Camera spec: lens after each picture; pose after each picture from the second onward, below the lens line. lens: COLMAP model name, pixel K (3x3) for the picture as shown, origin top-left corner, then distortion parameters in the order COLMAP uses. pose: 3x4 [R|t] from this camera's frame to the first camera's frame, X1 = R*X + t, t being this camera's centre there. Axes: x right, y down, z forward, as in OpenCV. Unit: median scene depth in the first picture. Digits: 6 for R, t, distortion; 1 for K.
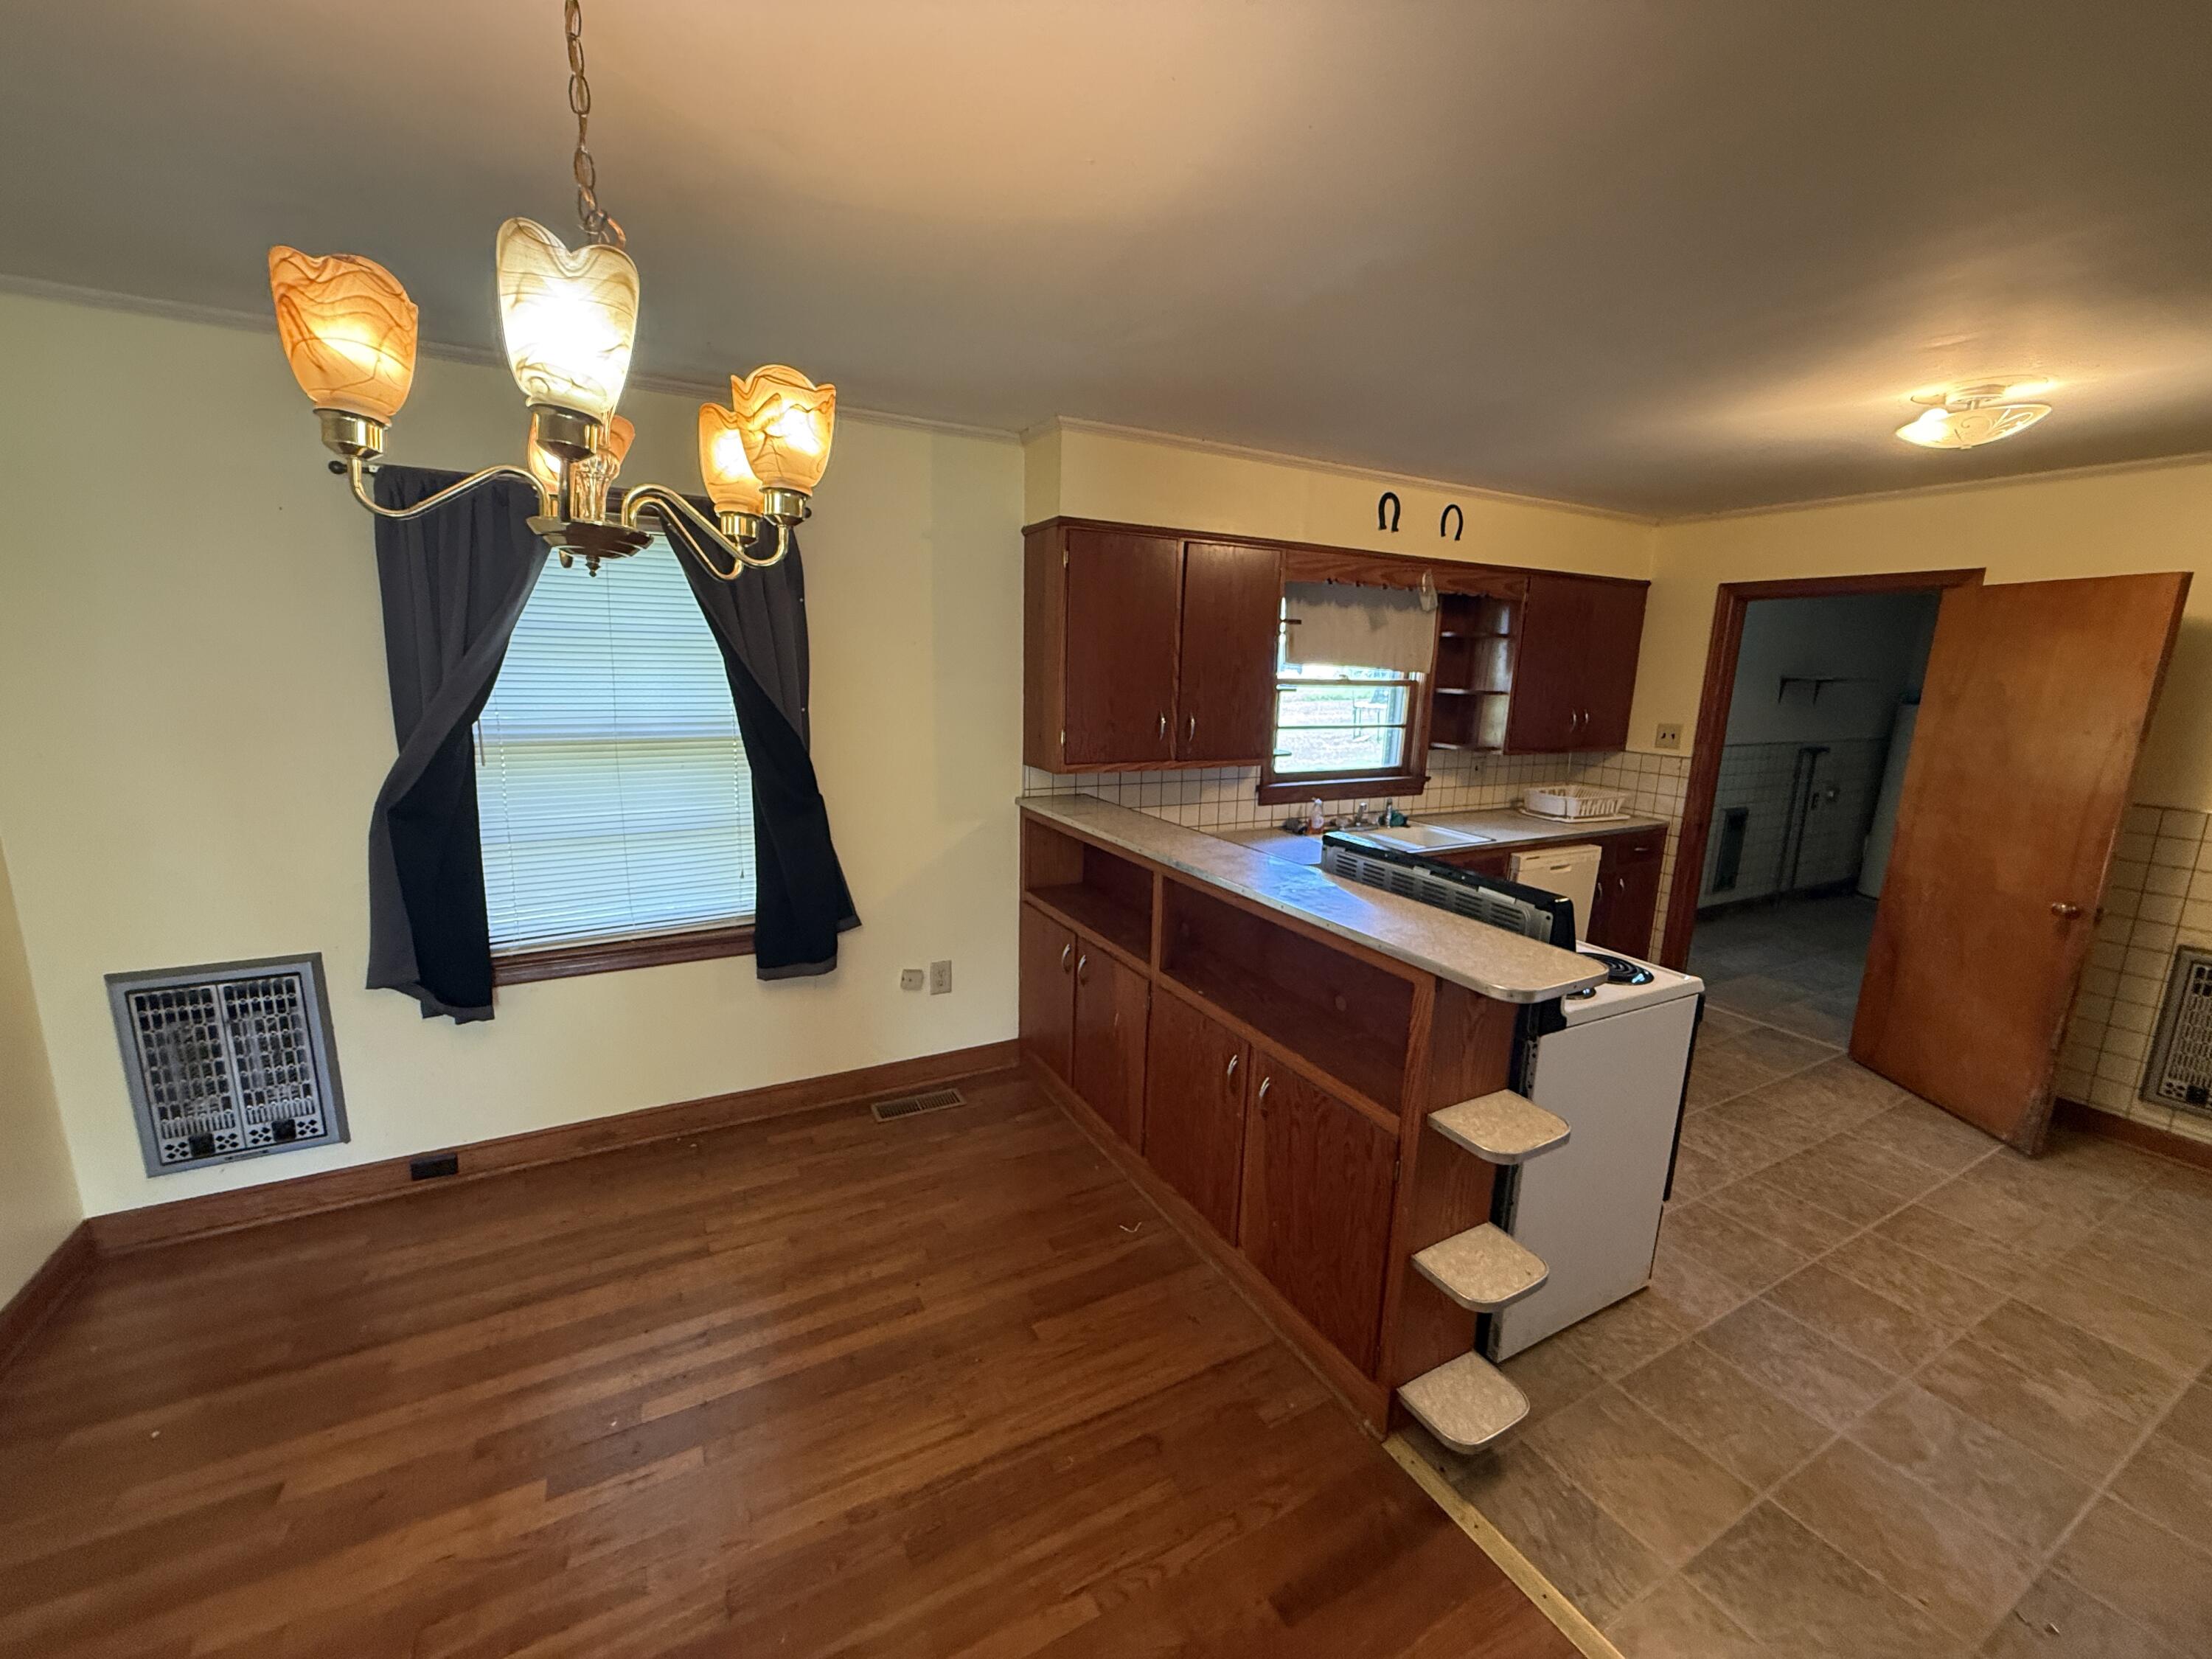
lens RADIAL K [[884.6, 0, 1113.3], [0, 884.6, 828.4], [0, 0, 1]] dist [-0.000007, 0.000551]
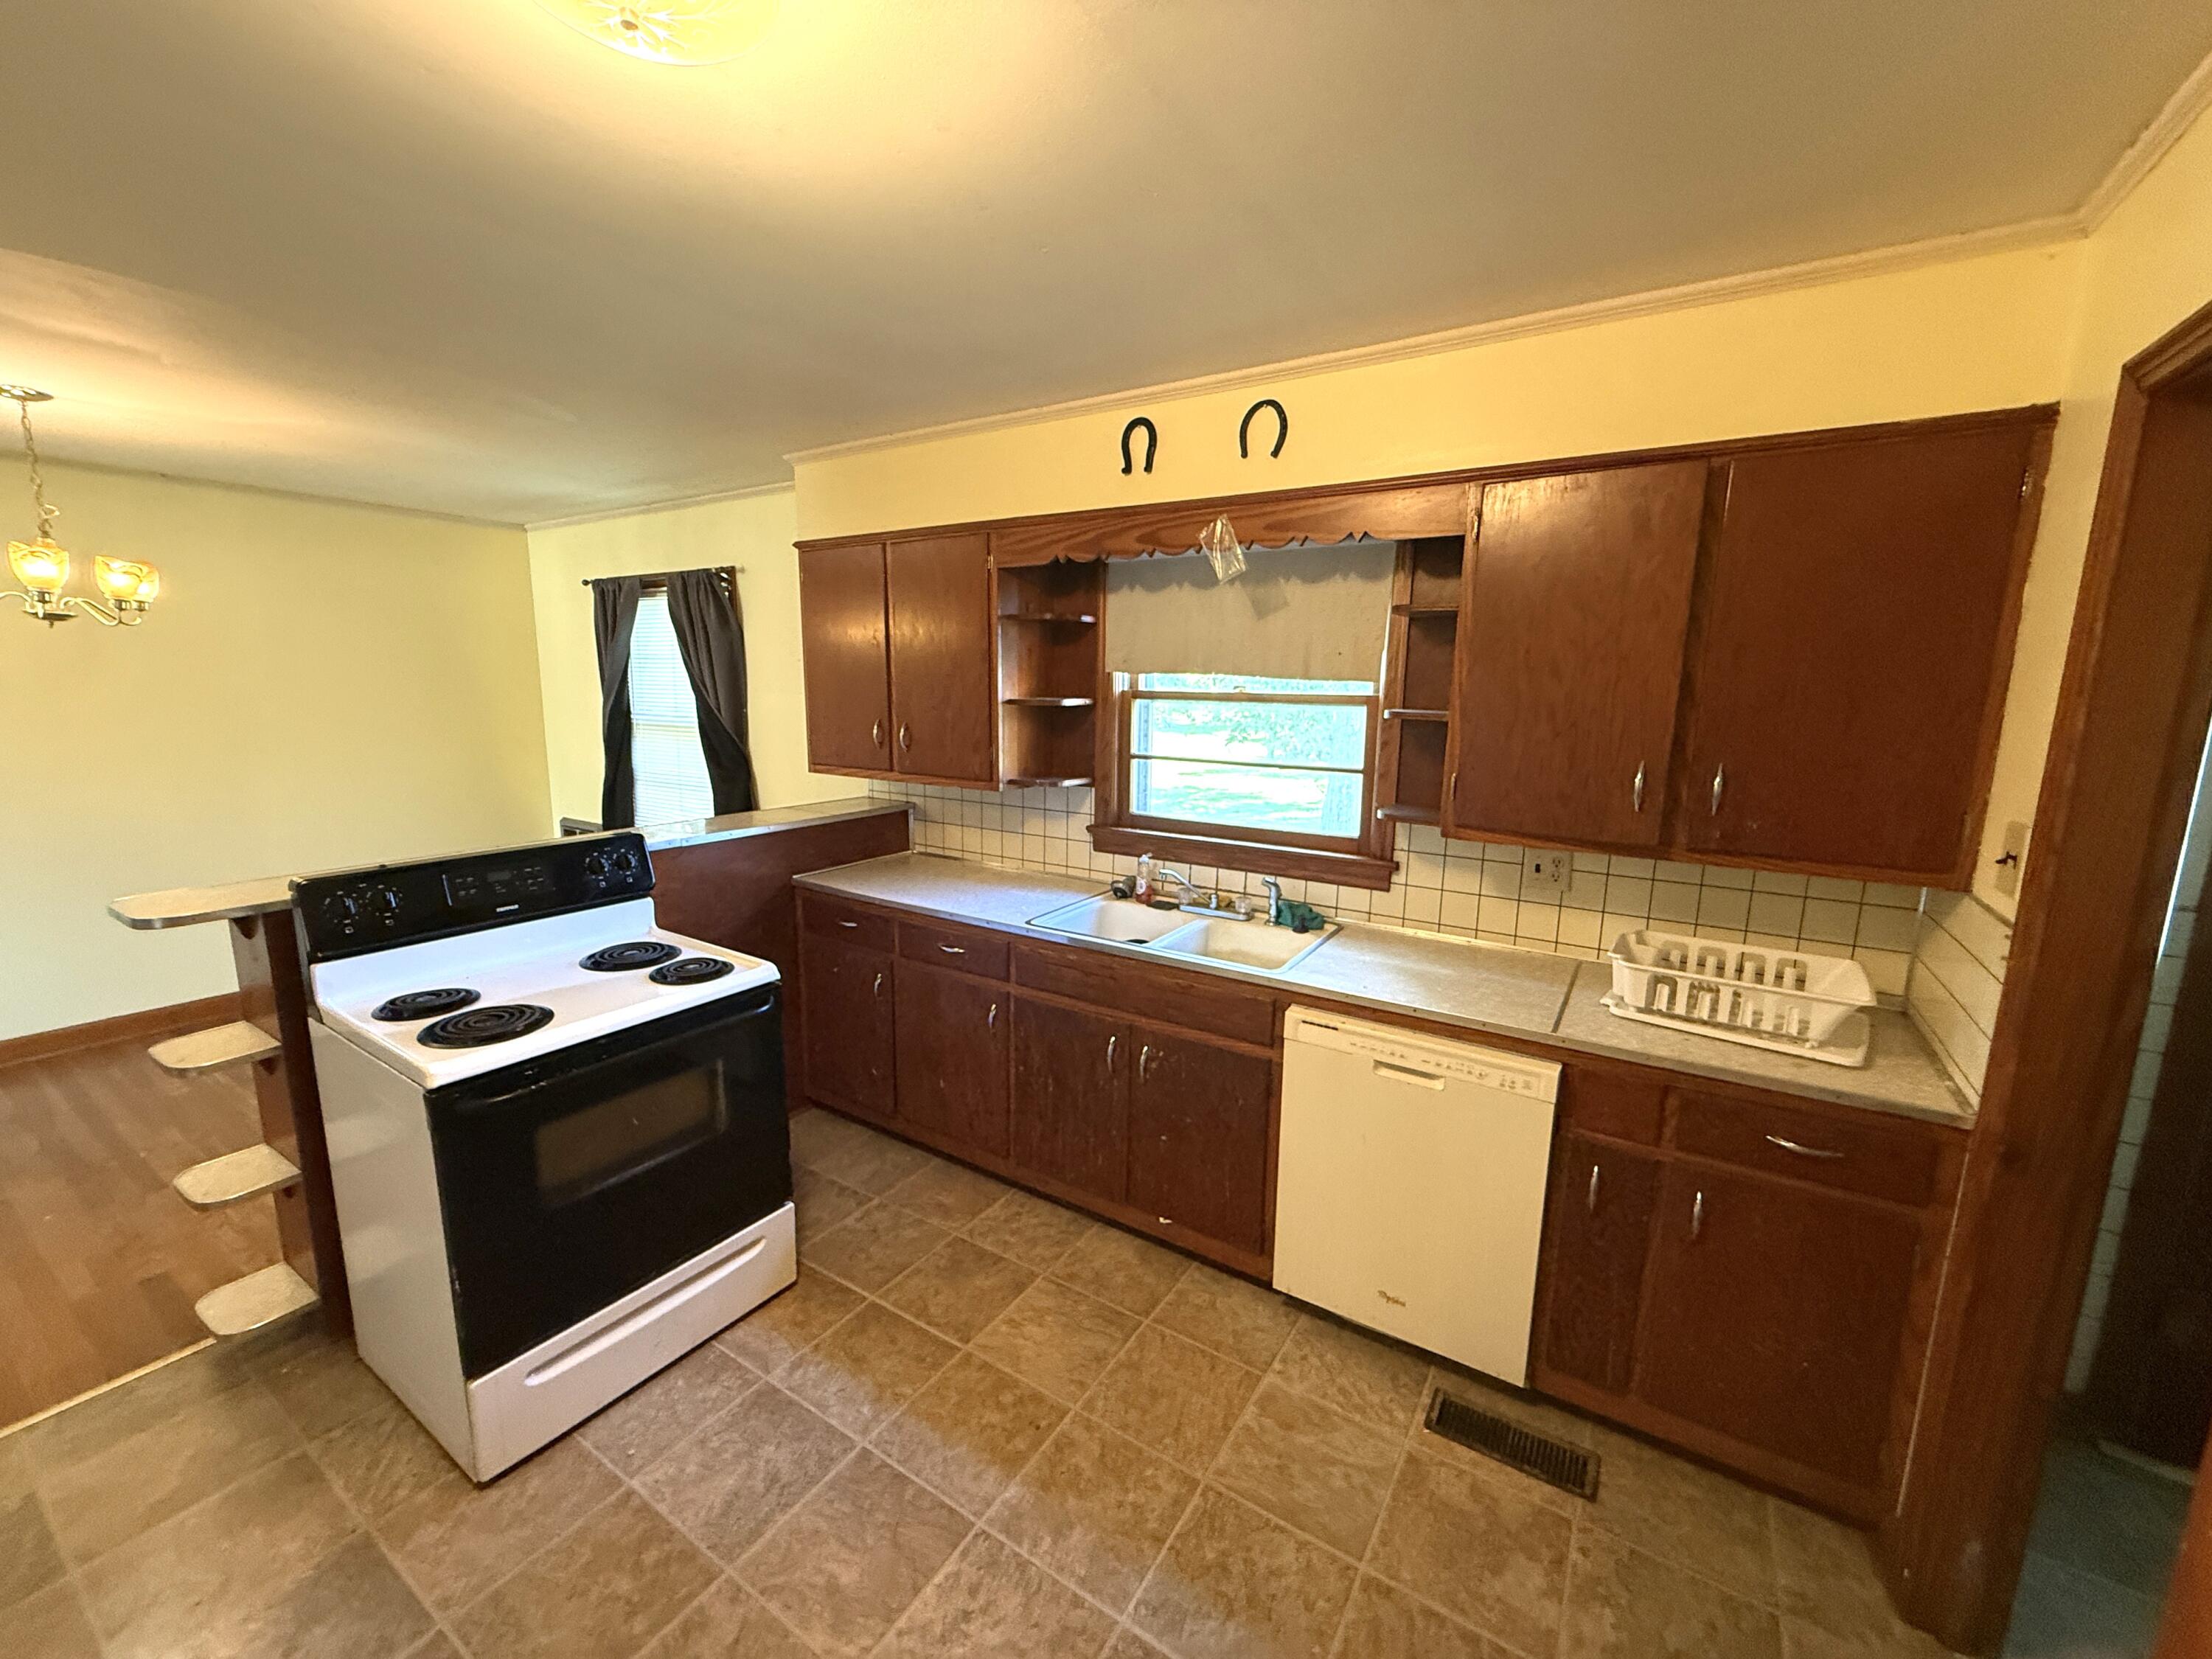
lens RADIAL K [[884.6, 0, 1102.7], [0, 884.6, 832.1], [0, 0, 1]] dist [-0.000007, 0.000551]
pose [[0.475211, 0.129046, -0.870357, 0.836345], [-0.167973, 0.984299, 0.054227, -0.084253], [0.863689, 0.120428, 0.489426, 0.603078]]
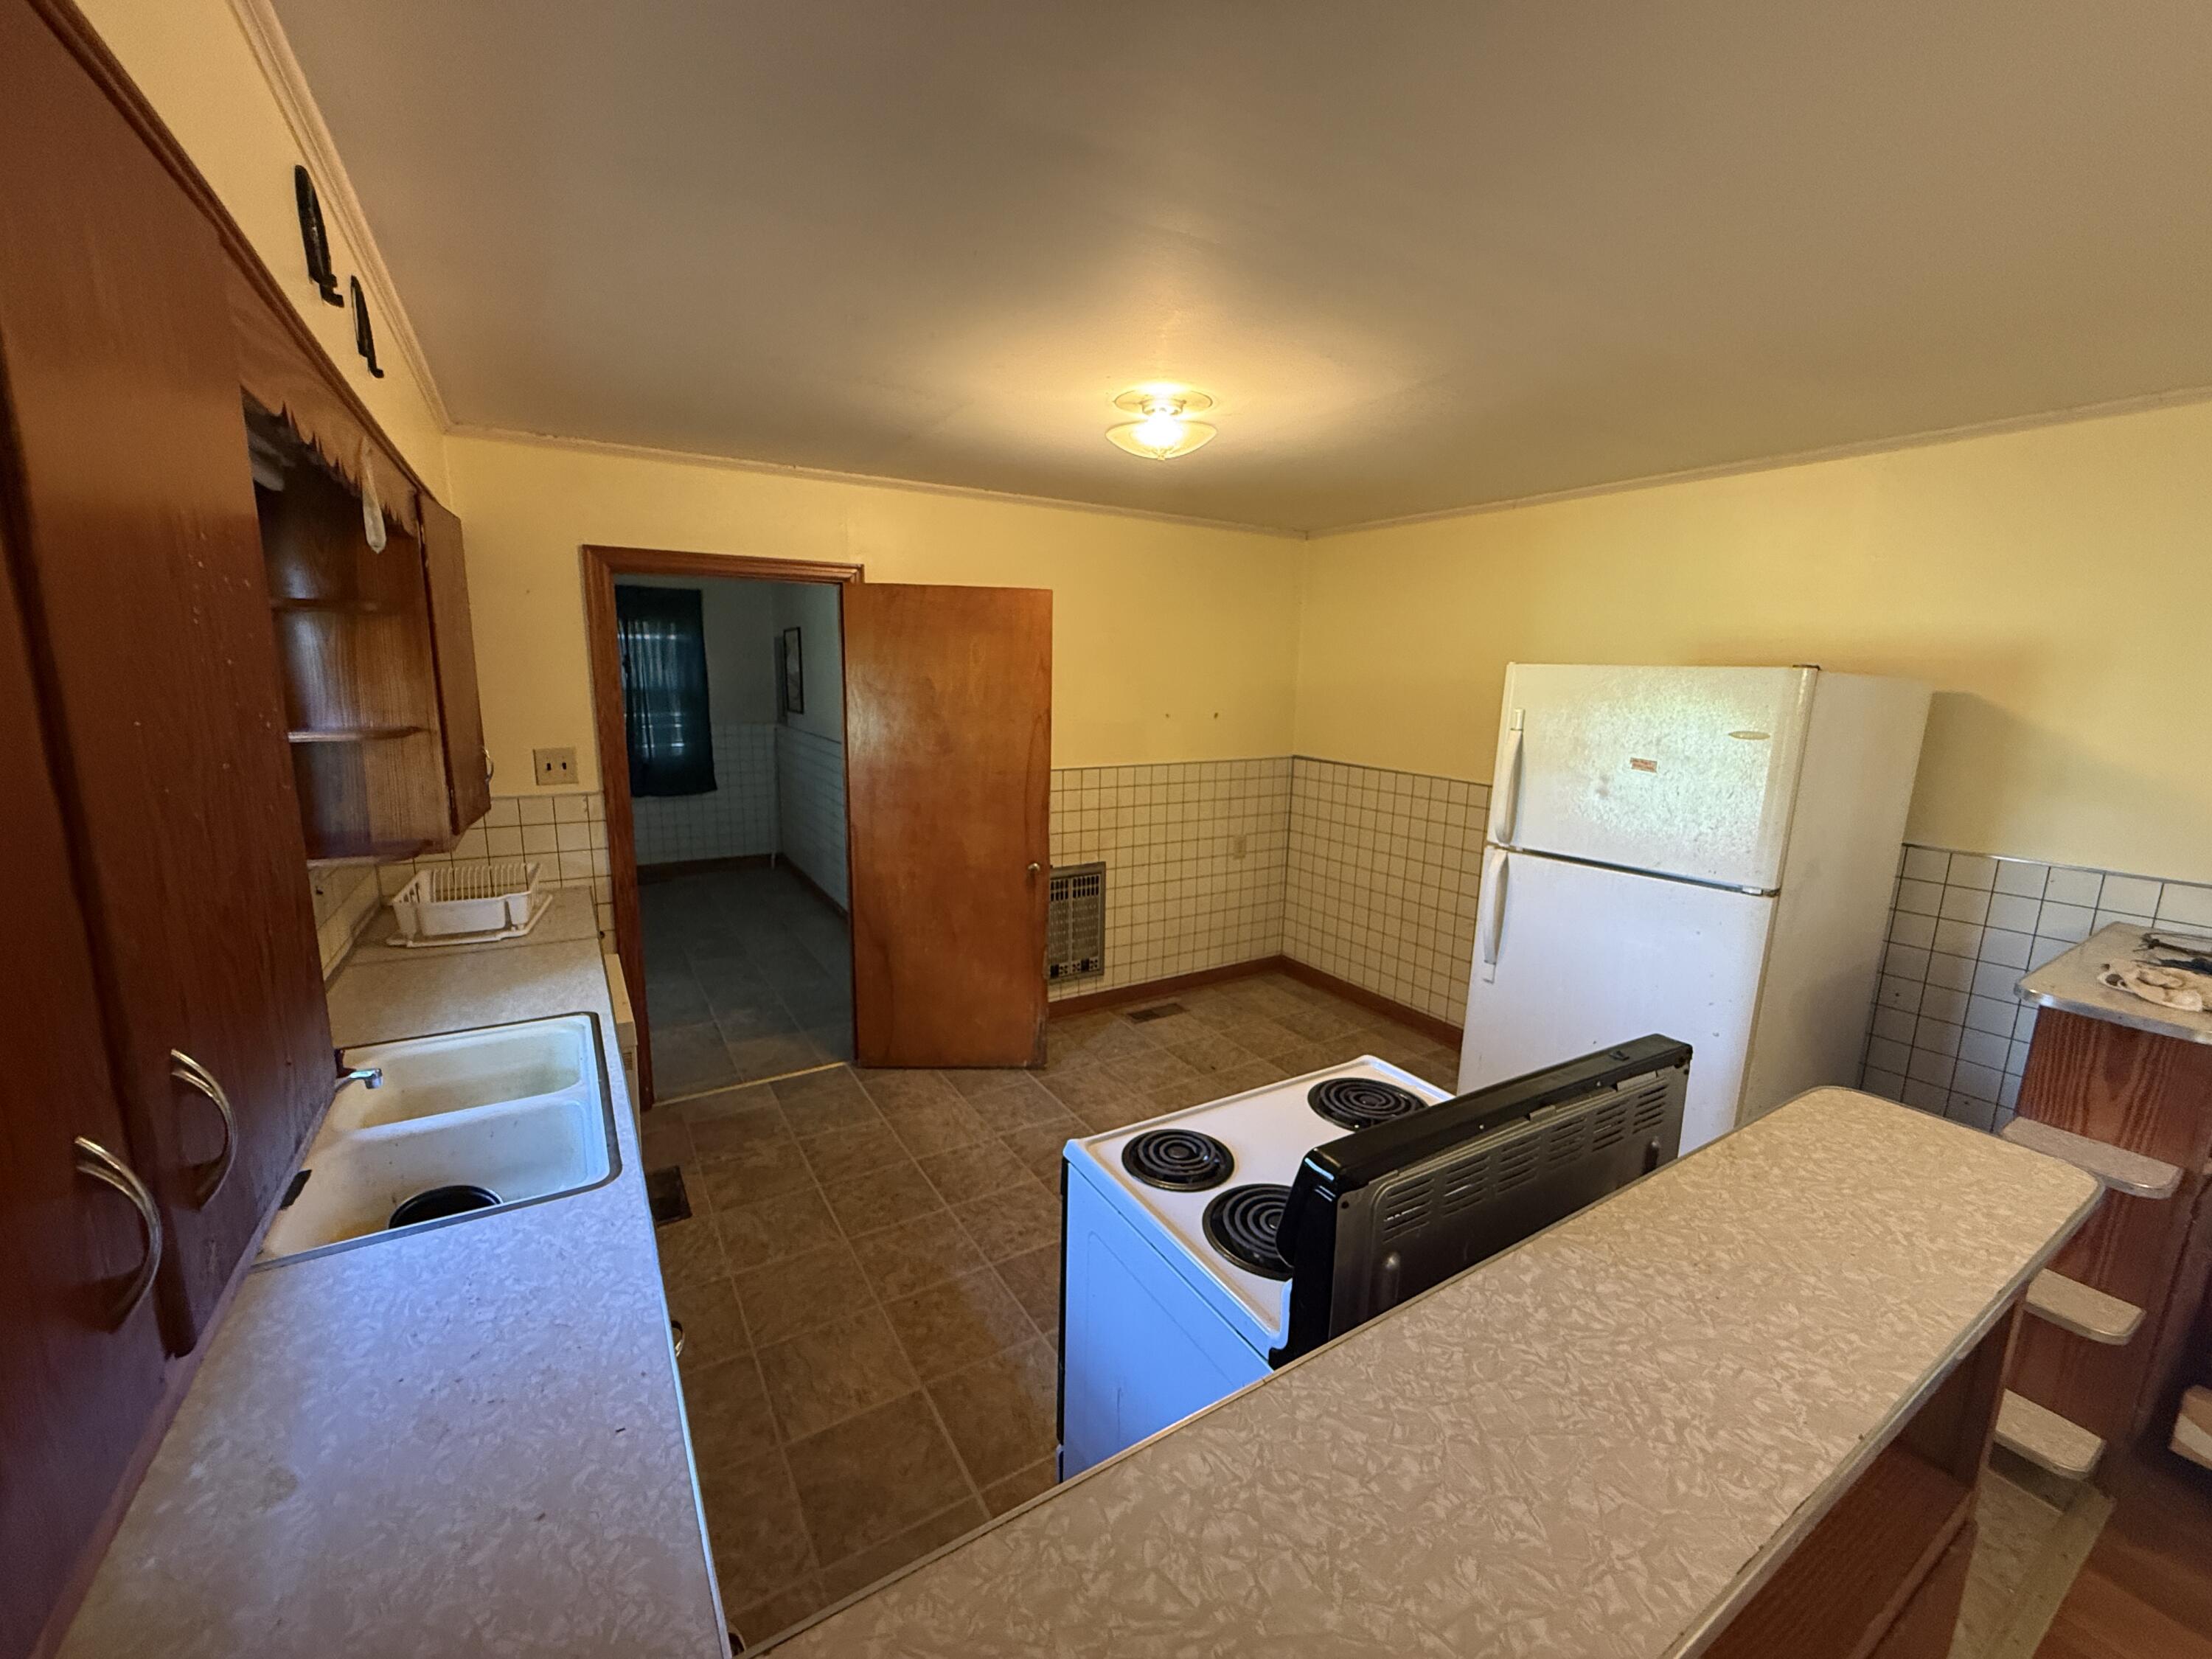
lens RADIAL K [[884.6, 0, 1106.4], [0, 884.6, 843.1], [0, 0, 1]] dist [-0.000007, 0.000551]
pose [[-0.049634, -0.224408, 0.973230, -0.064412], [0.165596, 0.959096, 0.229594, -0.147692], [-0.984944, 0.172559, -0.010442, 0.671148]]
